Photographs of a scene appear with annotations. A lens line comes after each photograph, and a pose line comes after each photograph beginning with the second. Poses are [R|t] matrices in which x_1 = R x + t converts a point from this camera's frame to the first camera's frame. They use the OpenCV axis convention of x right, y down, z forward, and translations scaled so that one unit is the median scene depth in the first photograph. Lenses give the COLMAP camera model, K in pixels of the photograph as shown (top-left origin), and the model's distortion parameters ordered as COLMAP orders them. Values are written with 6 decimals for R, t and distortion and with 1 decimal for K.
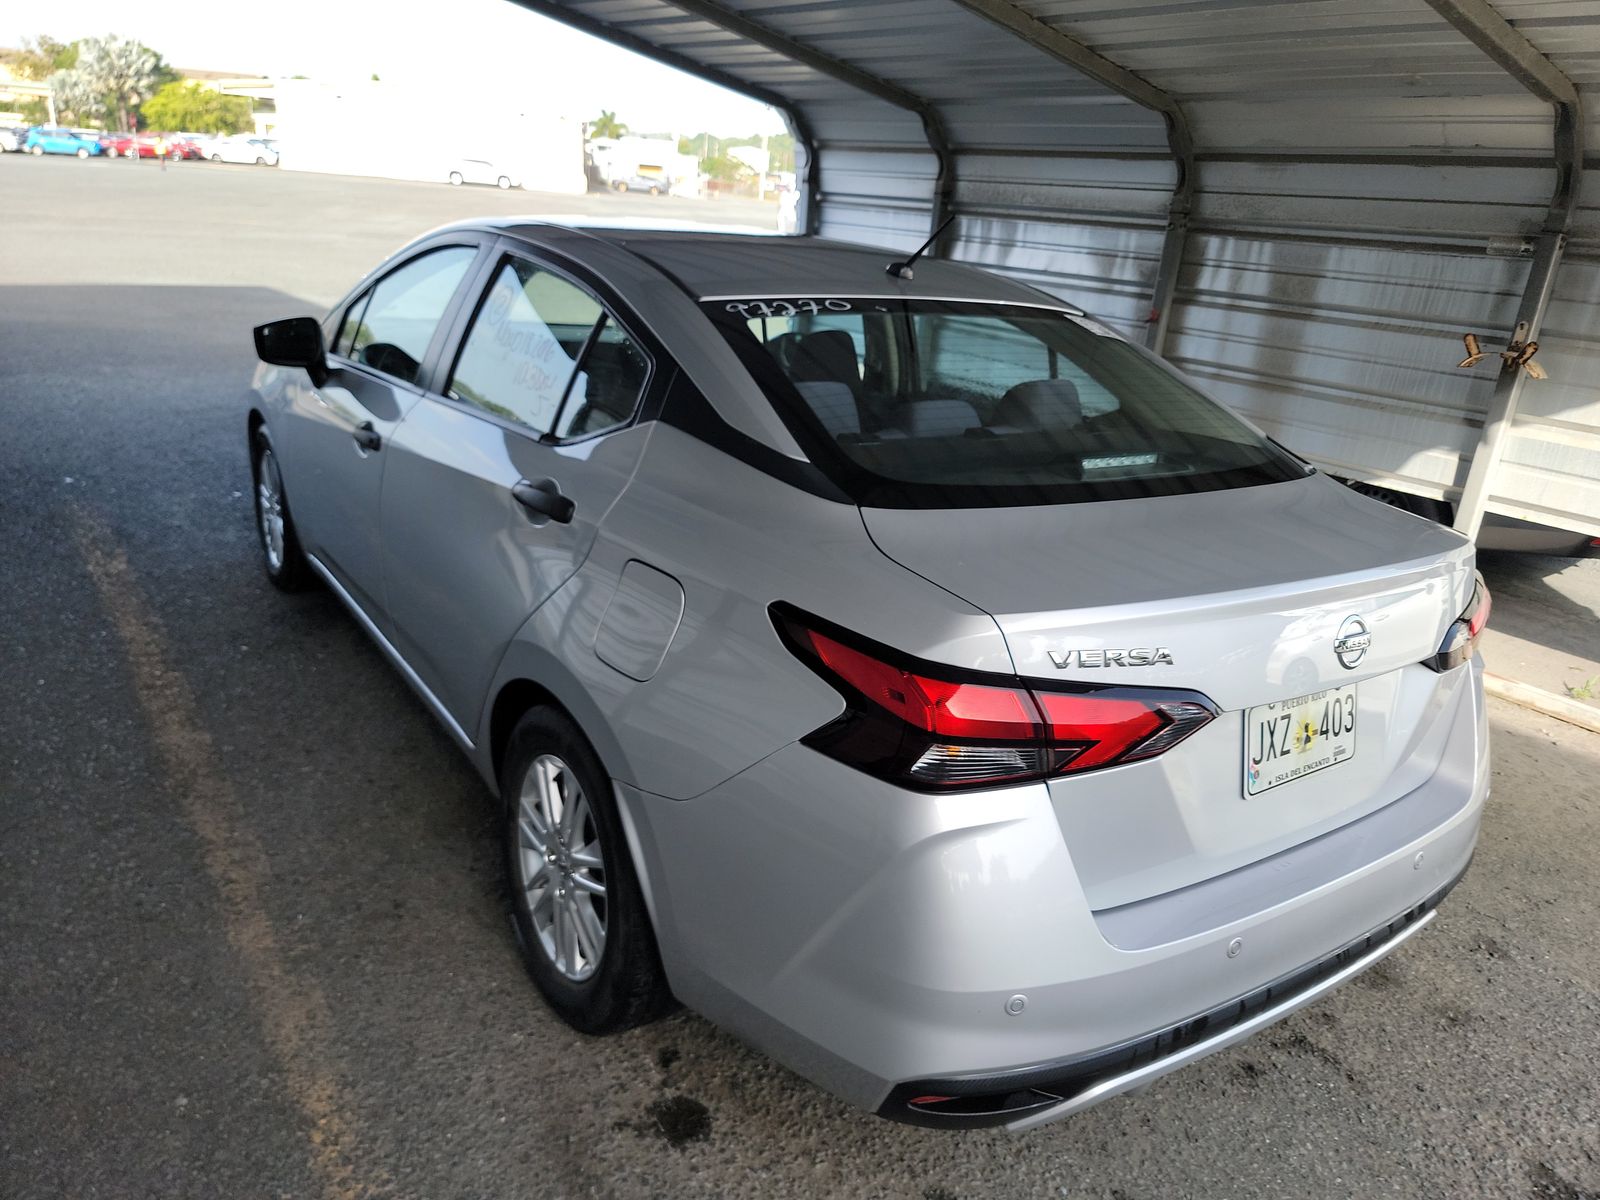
lens RADIAL K [[1113.5, 0, 828.9], [0, 1113.5, 596.1], [0, 0, 1]] dist [0.040692, -0.033873]
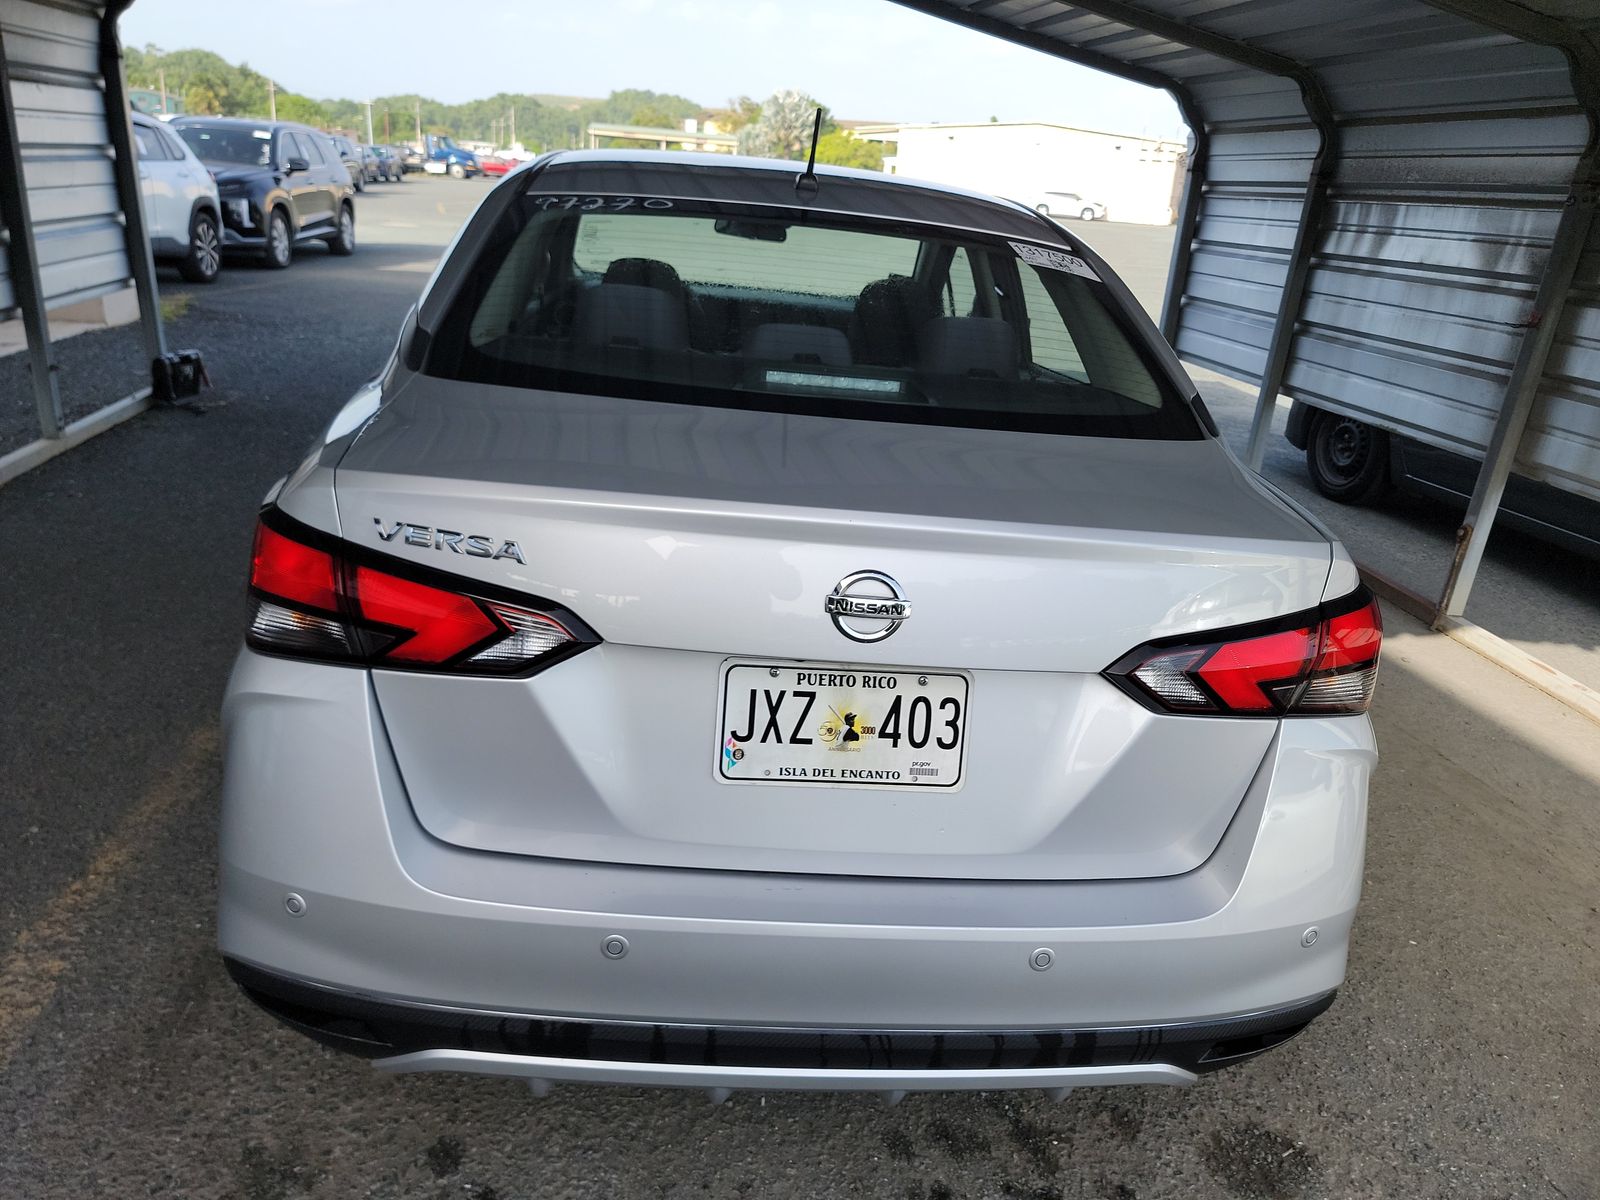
lens RADIAL K [[1113.5, 0, 784.0], [0, 1113.5, 593.6], [0, 0, 1]] dist [0.040692, -0.033873]
pose [[0.861633, 0.164807, -0.480029, 0.251866], [-0.179011, 0.983710, 0.016418, 0.009956], [0.474915, 0.071784, 0.877099, 0.106651]]
